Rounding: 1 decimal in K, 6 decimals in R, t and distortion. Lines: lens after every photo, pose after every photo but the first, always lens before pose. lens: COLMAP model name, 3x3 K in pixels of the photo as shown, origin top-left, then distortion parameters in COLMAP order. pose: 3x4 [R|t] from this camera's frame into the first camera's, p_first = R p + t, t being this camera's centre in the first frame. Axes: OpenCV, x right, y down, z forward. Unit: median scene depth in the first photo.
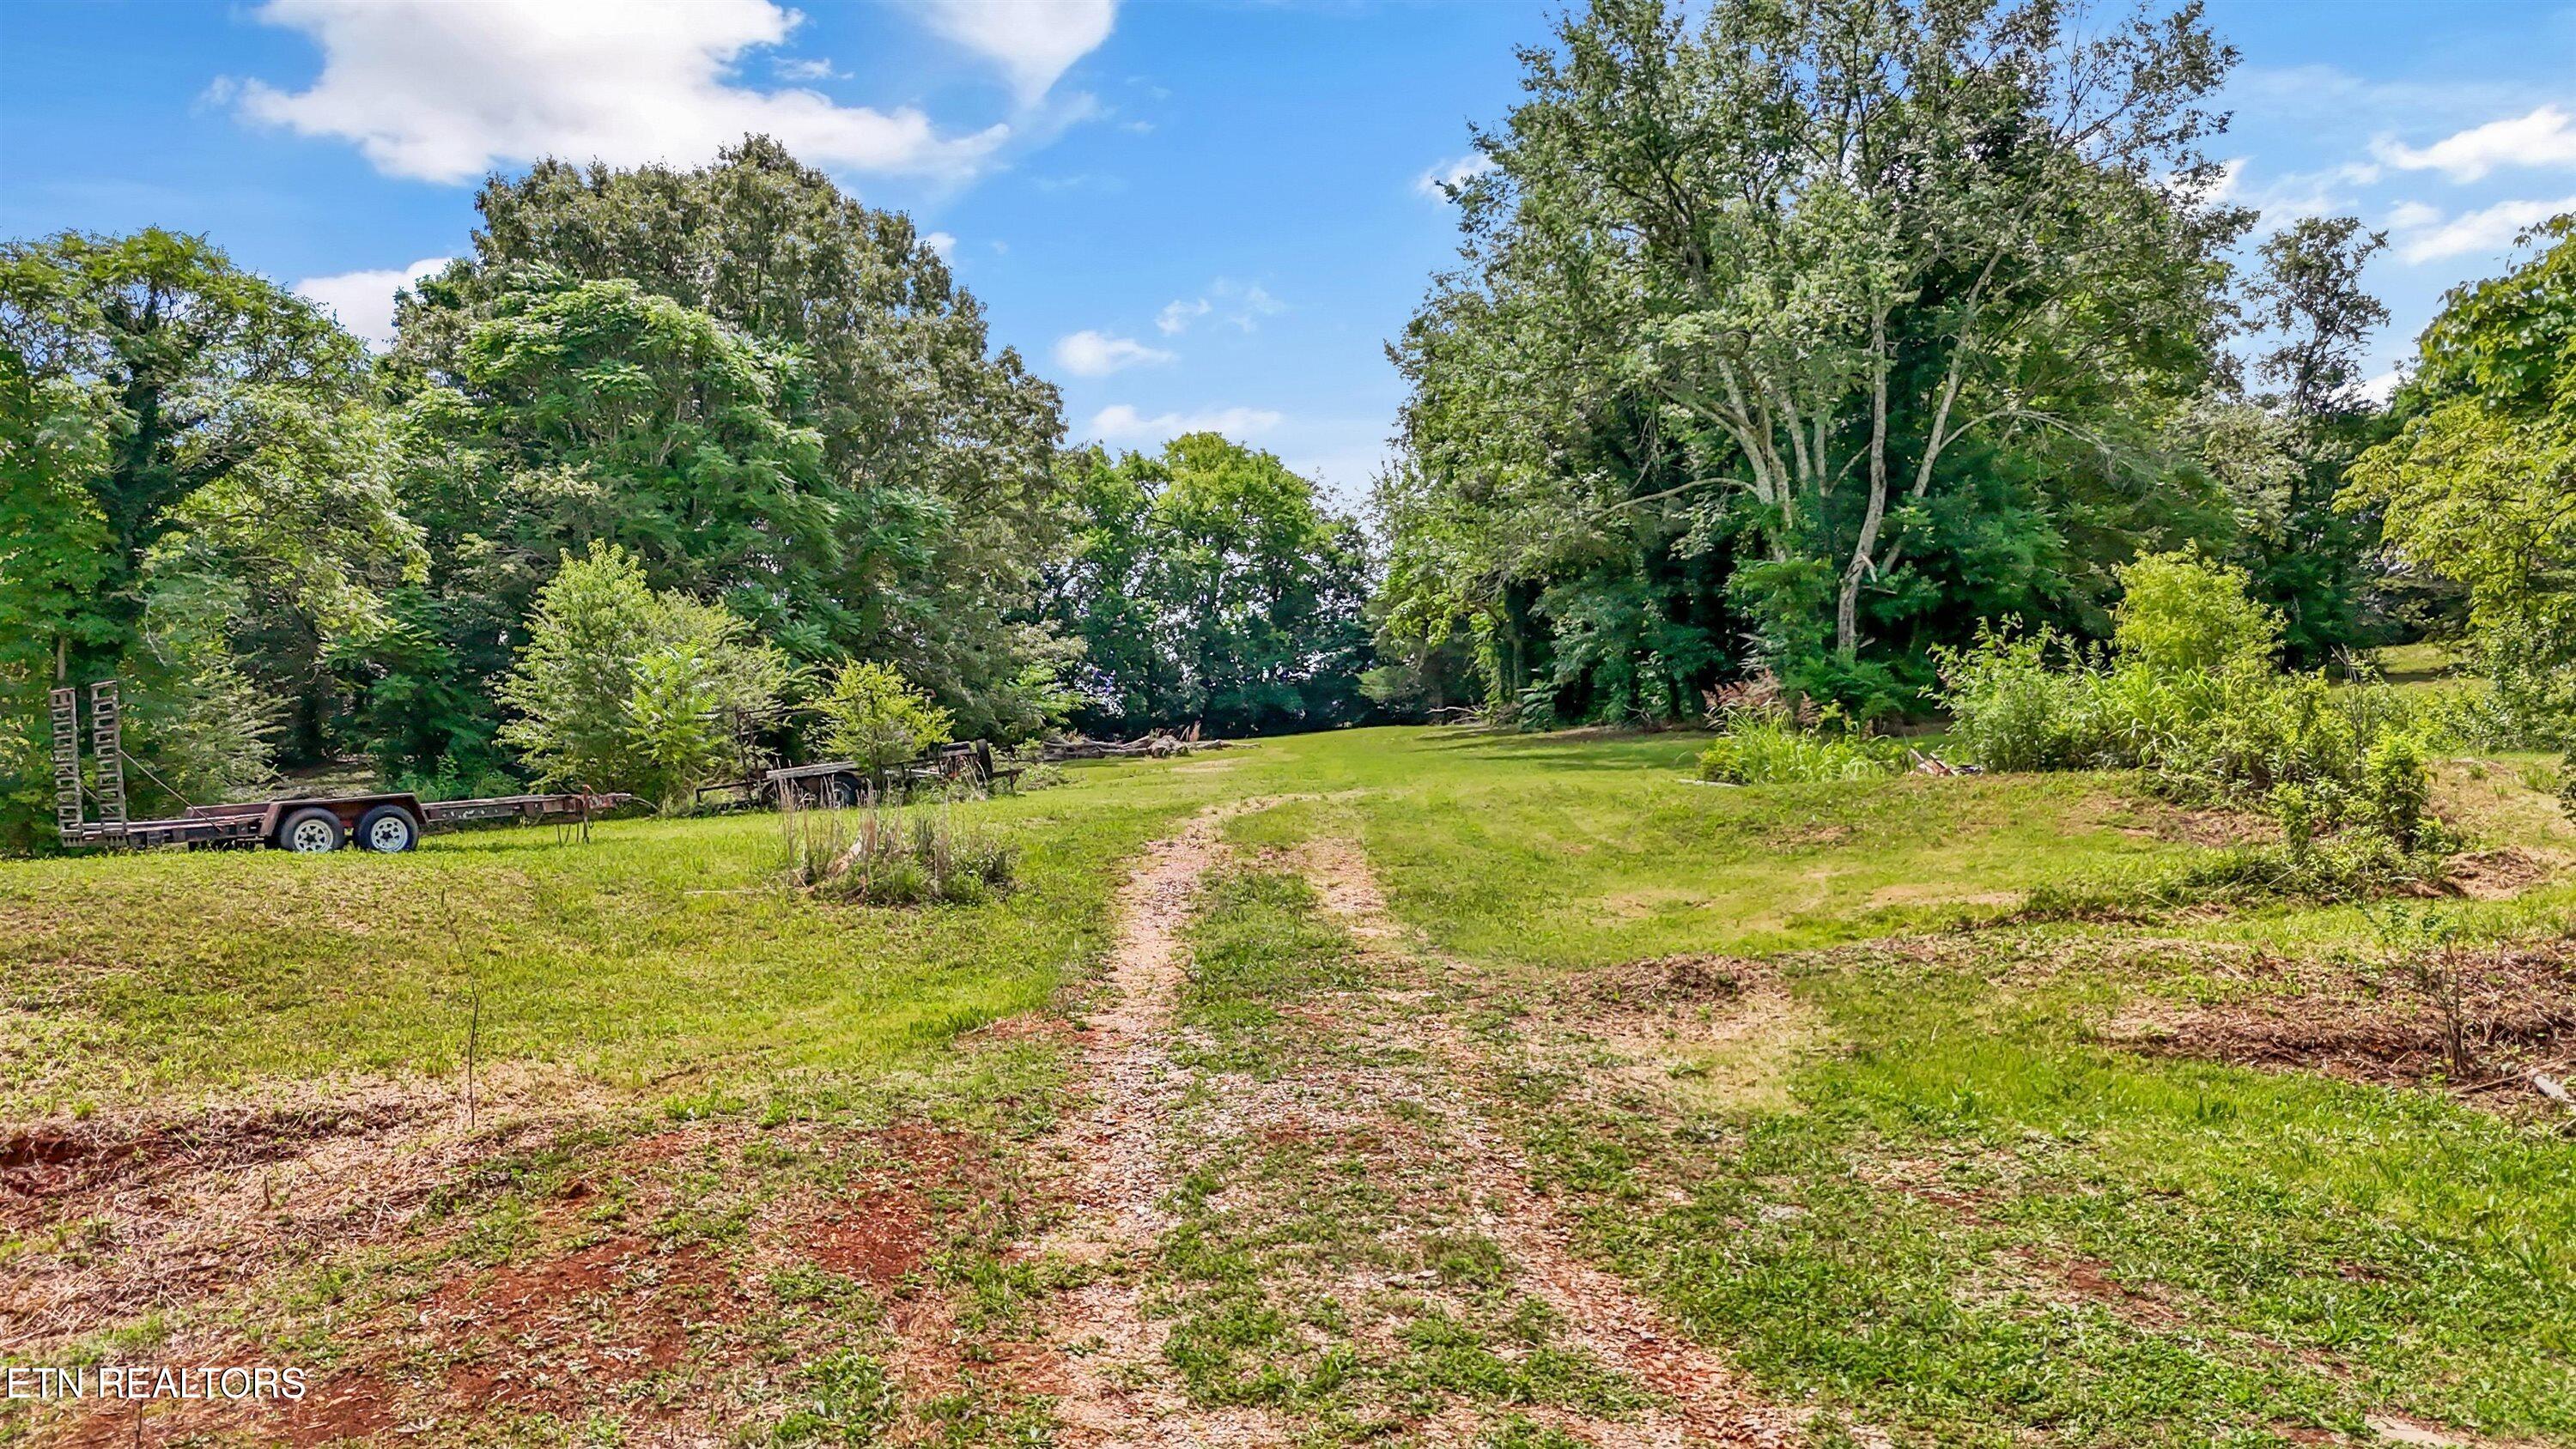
lens RADIAL K [[1974.0, 0, 1288.0], [0, 1974.0, 724.5], [0, 0, 1]] dist [0.077550, -0.054313]
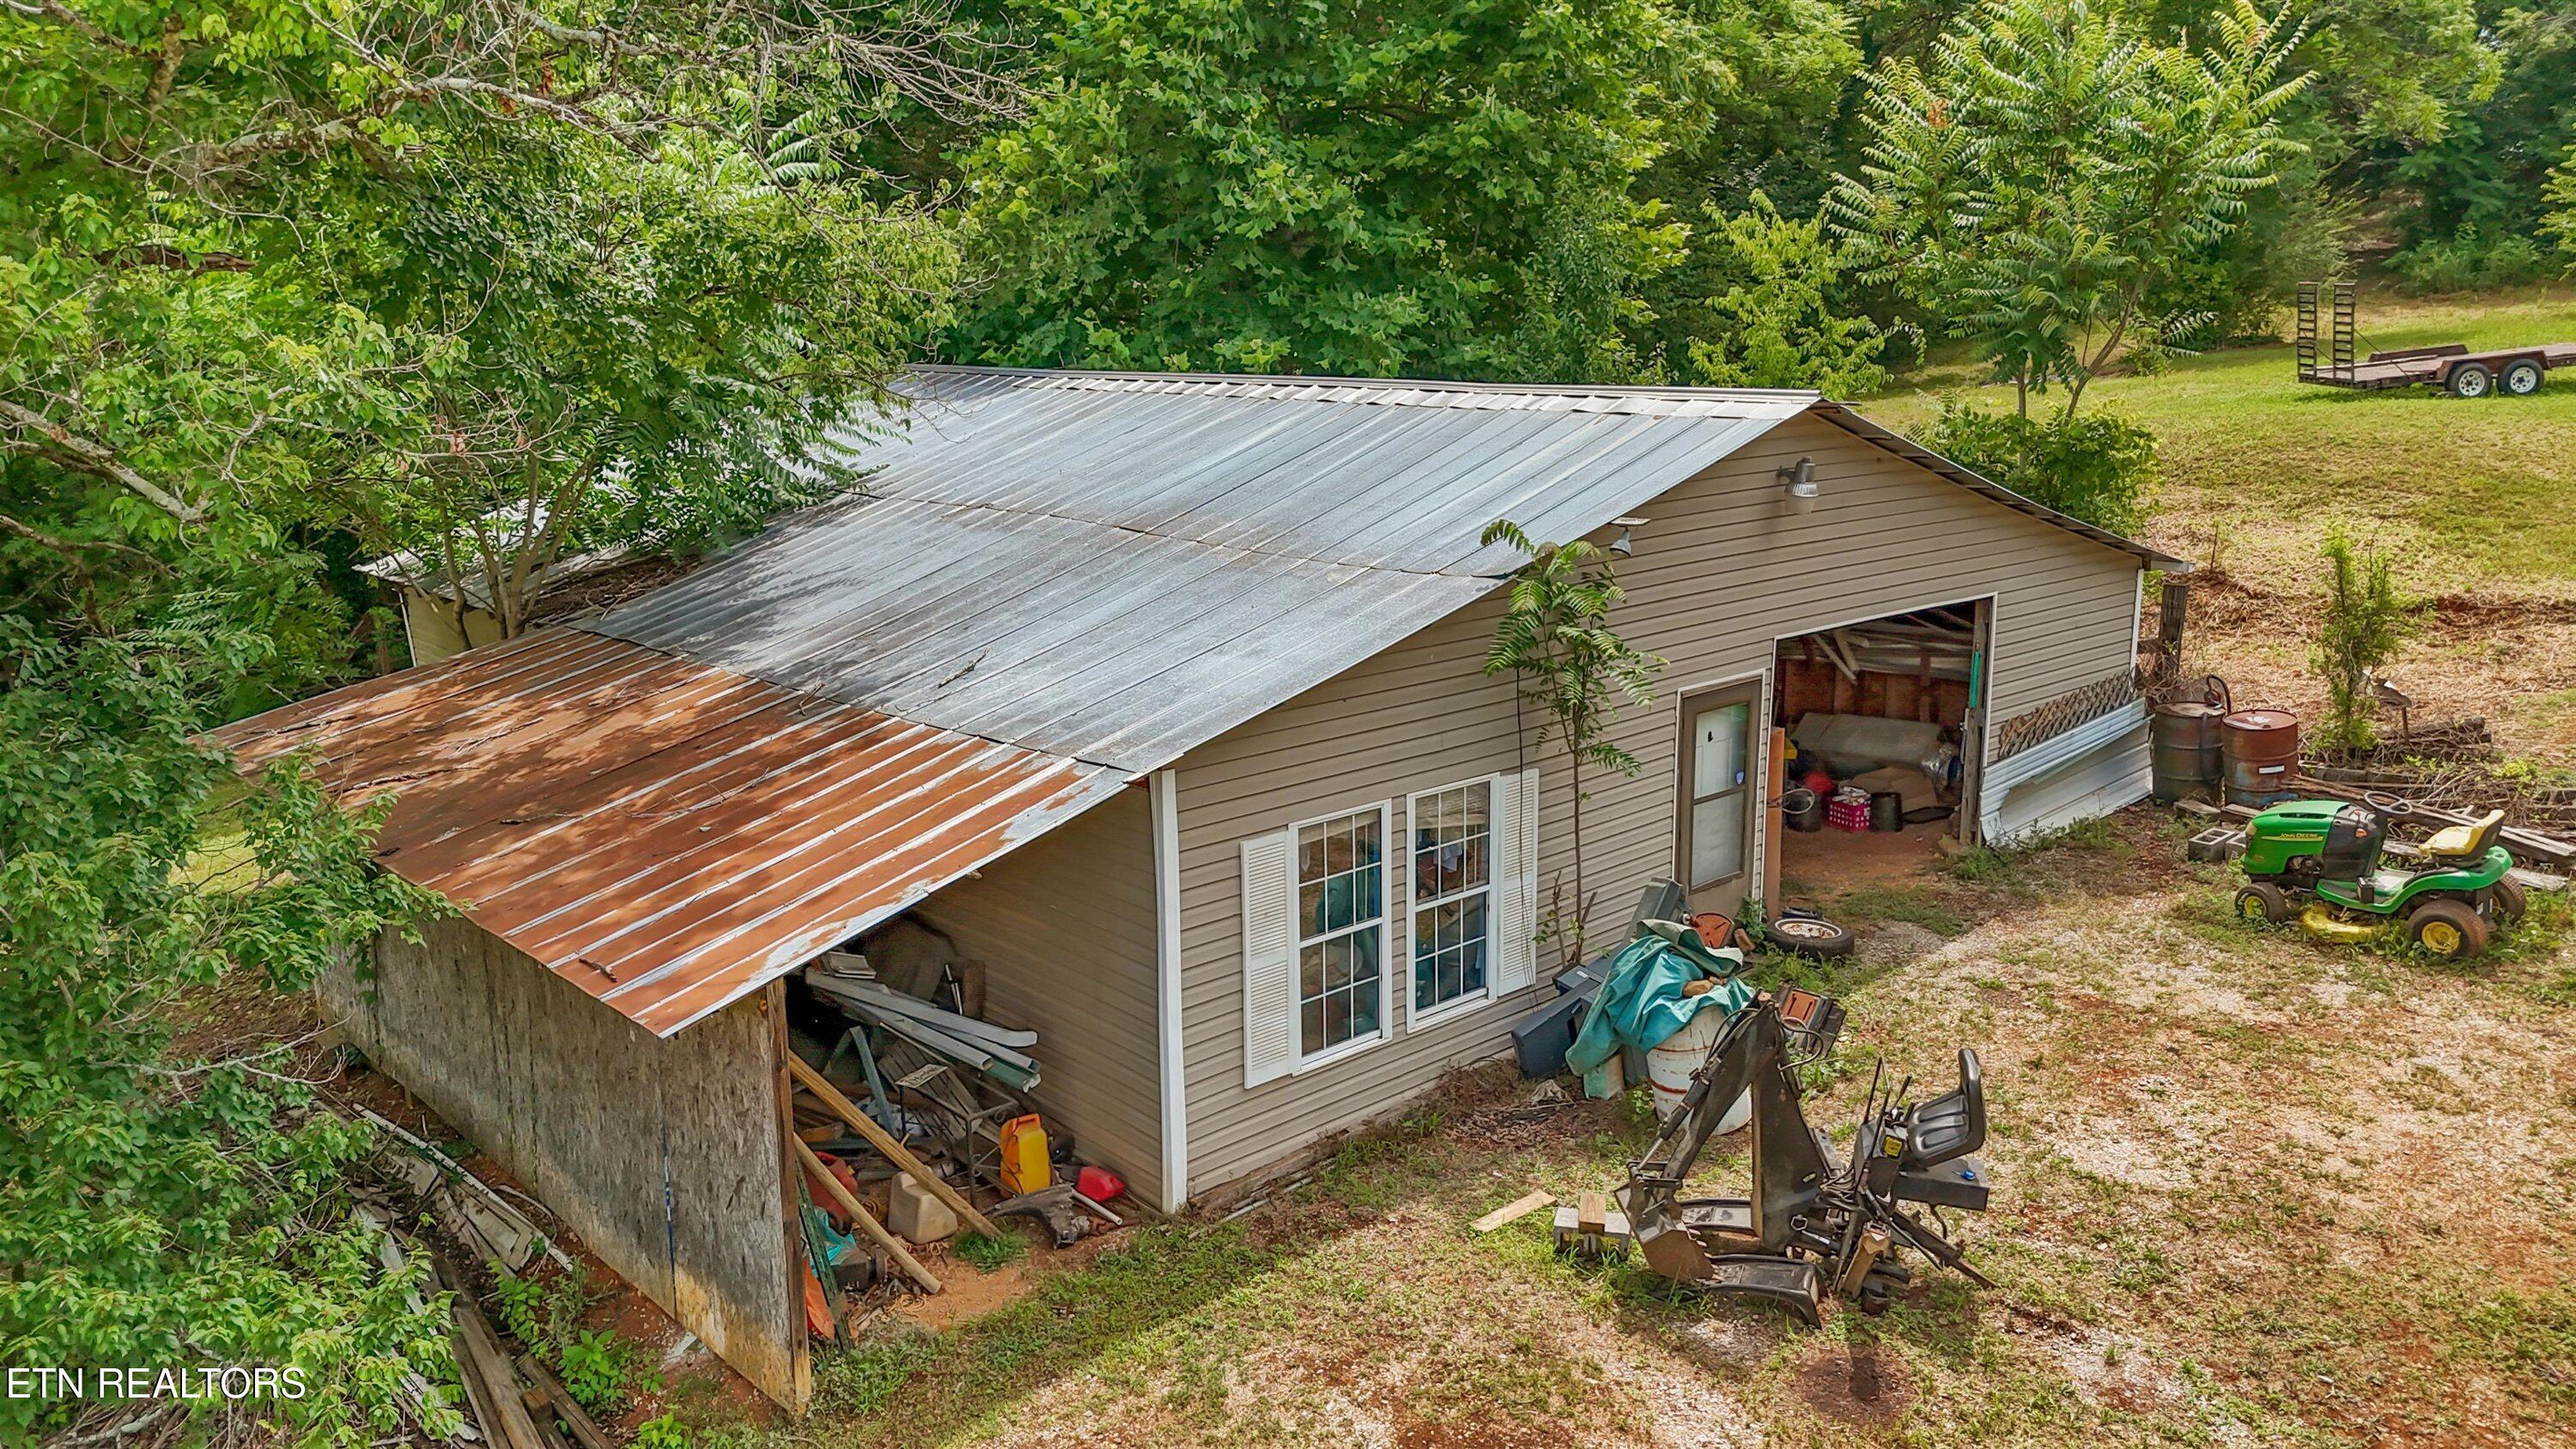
lens RADIAL K [[1974.0, 0, 1288.0], [0, 1974.0, 724.5], [0, 0, 1]] dist [0.077550, -0.054313]
pose [[0.647022, 0.175893, -0.741906, 0.148329], [0.054563, 0.959852, 0.275149, -0.242788], [0.760517, -0.218508, 0.611448, -0.960124]]
